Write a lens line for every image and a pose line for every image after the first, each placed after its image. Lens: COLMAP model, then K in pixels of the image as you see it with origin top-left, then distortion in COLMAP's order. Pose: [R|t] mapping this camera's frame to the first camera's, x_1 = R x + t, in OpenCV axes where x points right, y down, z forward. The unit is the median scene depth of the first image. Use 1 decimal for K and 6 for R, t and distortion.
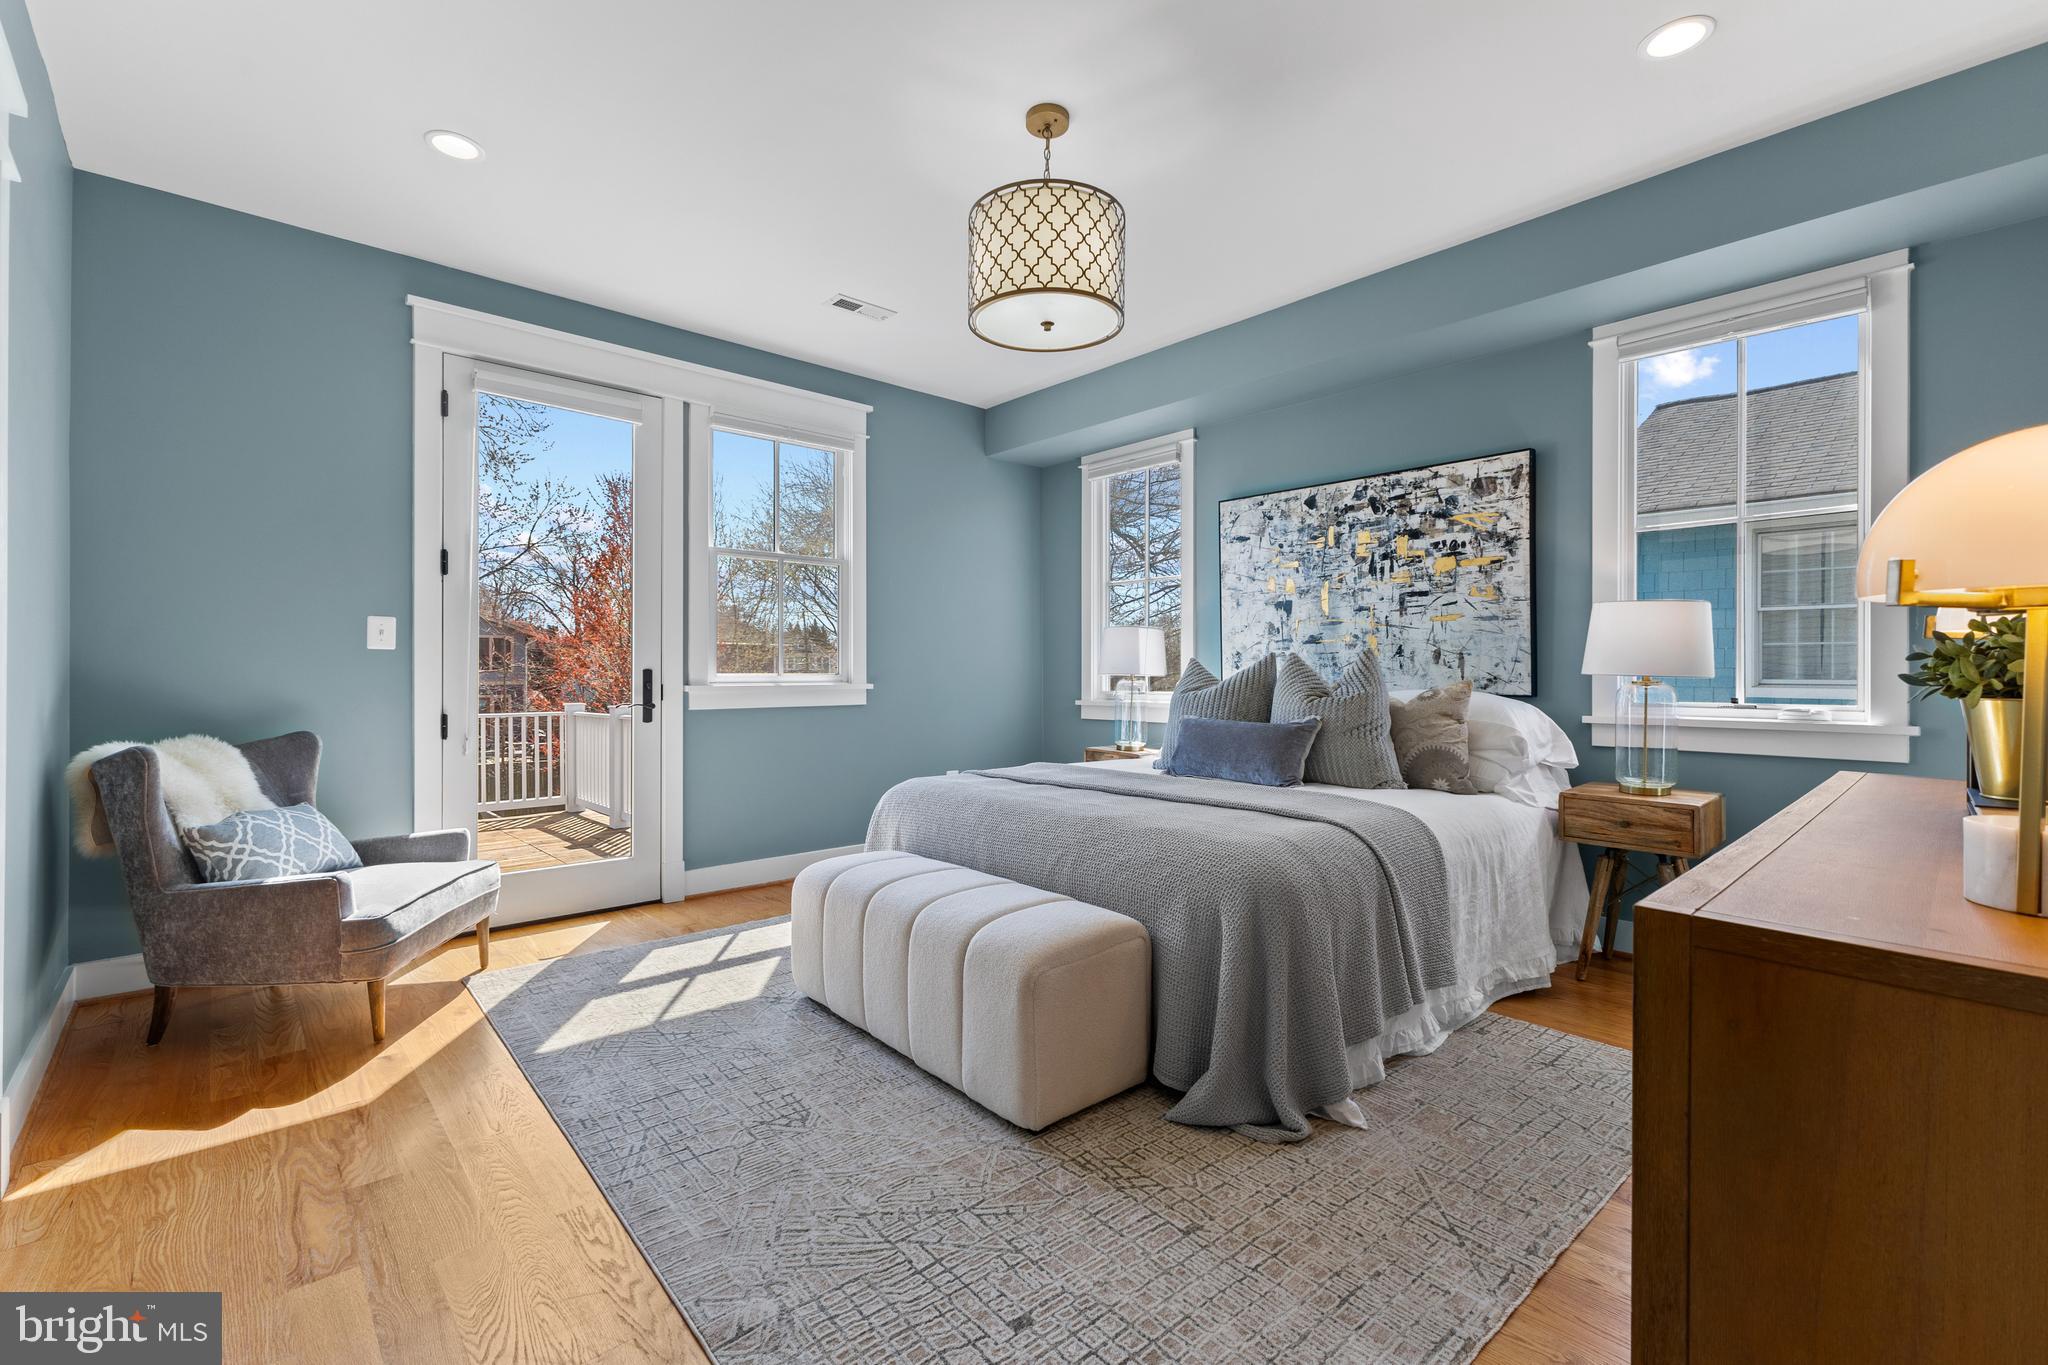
lens RADIAL K [[897.7, 0, 1027.2], [0, 897.7, 674.5], [0, 0, 1]] dist [0.008909, 0.000436]
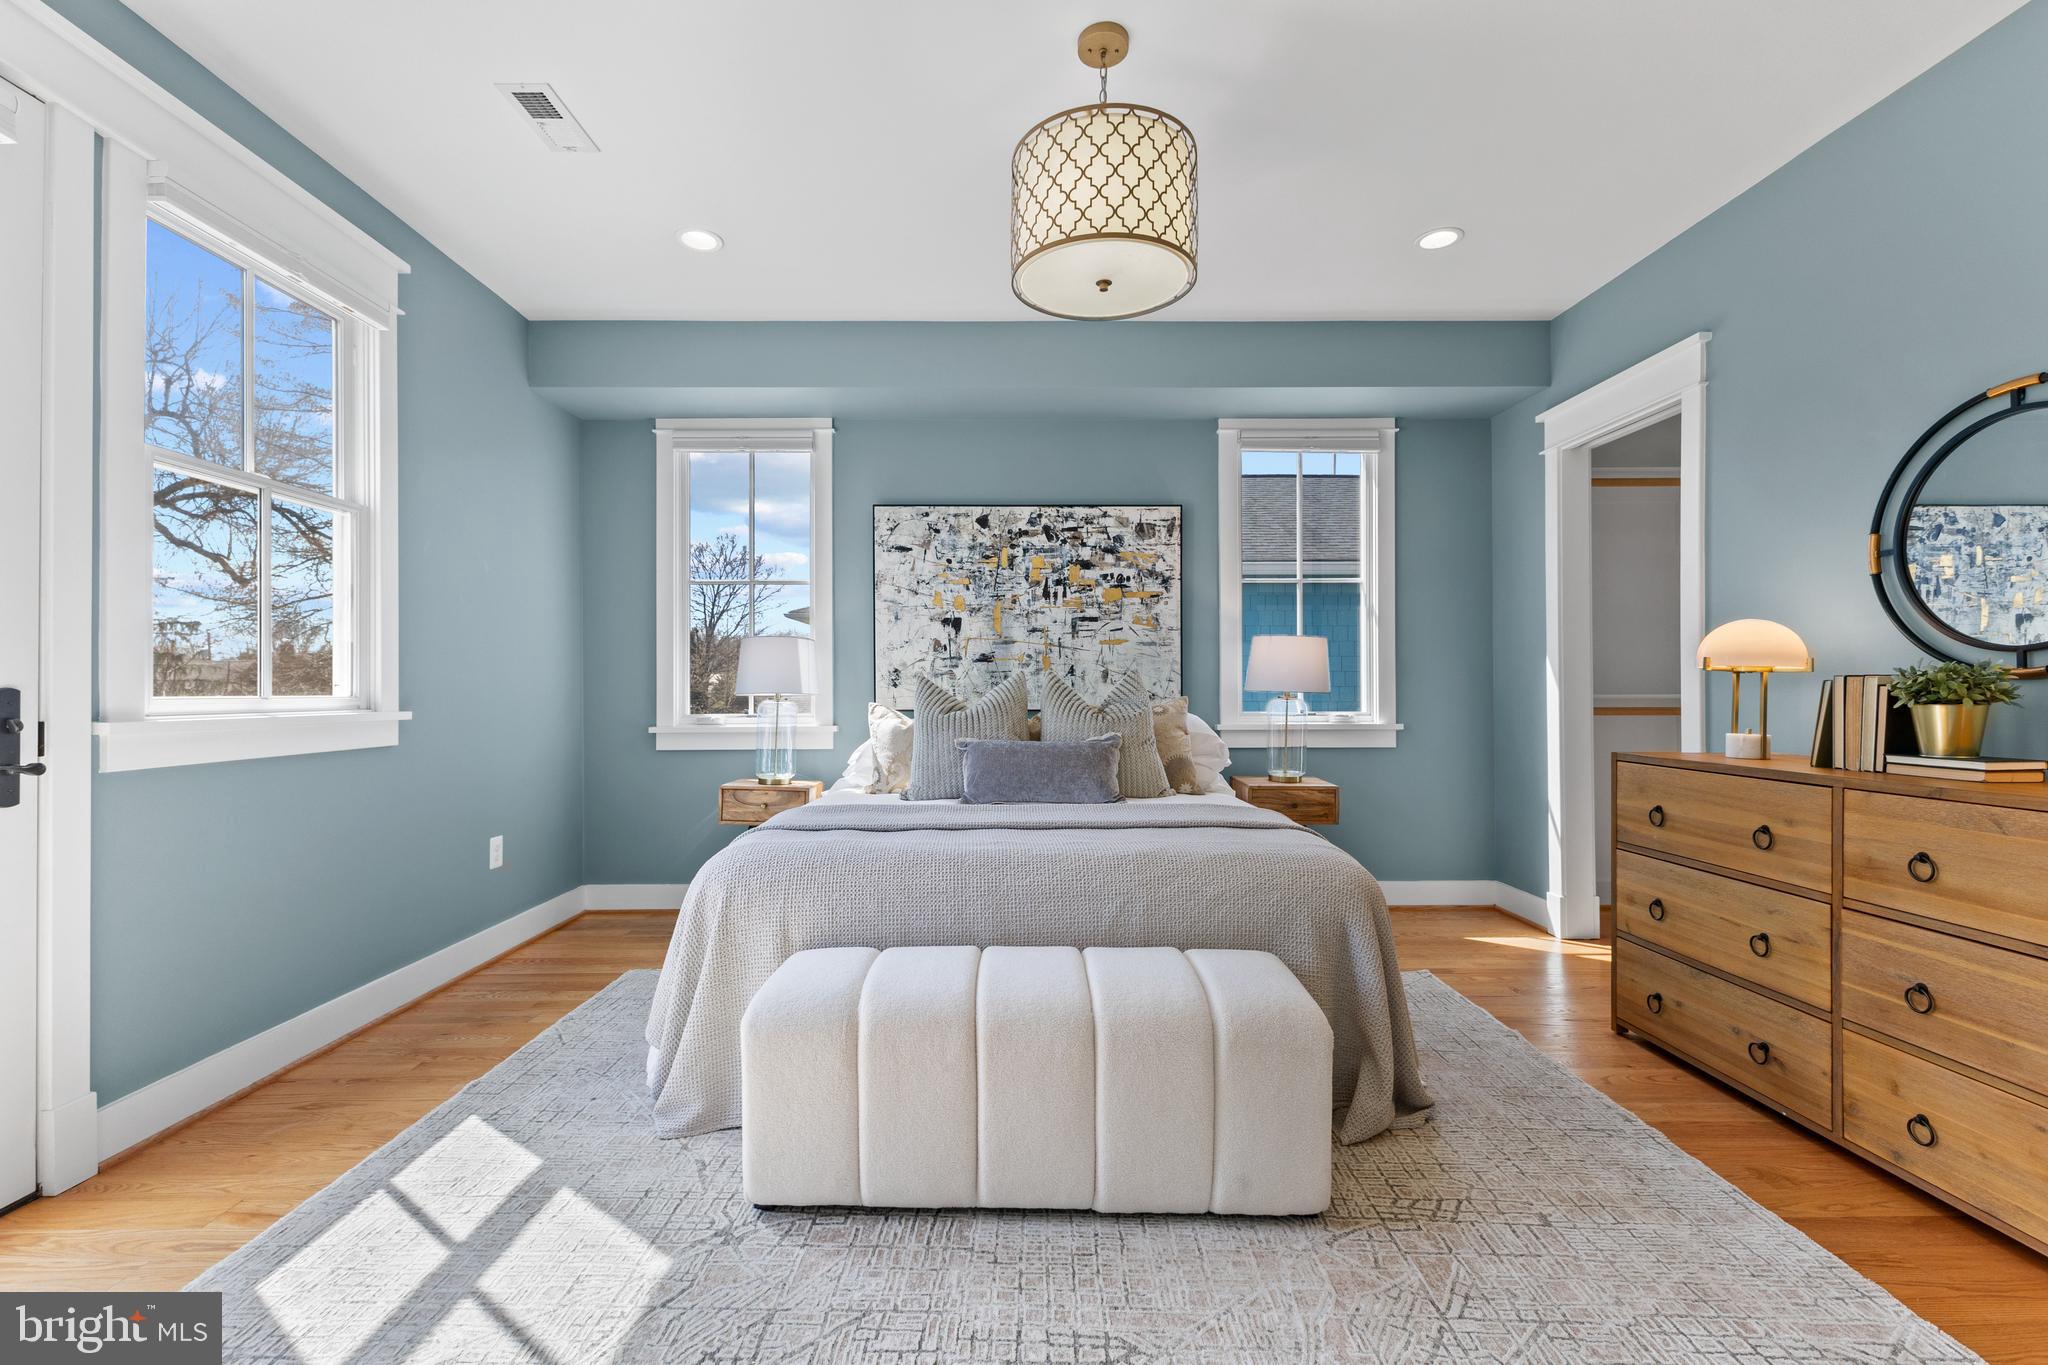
lens RADIAL K [[897.7, 0, 1022.6], [0, 897.7, 686.2], [0, 0, 1]] dist [0.008909, 0.000436]
pose [[0.660988, 0.000186, 0.750397, -0.438764], [0.004627, 0.999980, -0.004323, -0.002904], [-0.750382, 0.006329, 0.660974, 0.326893]]
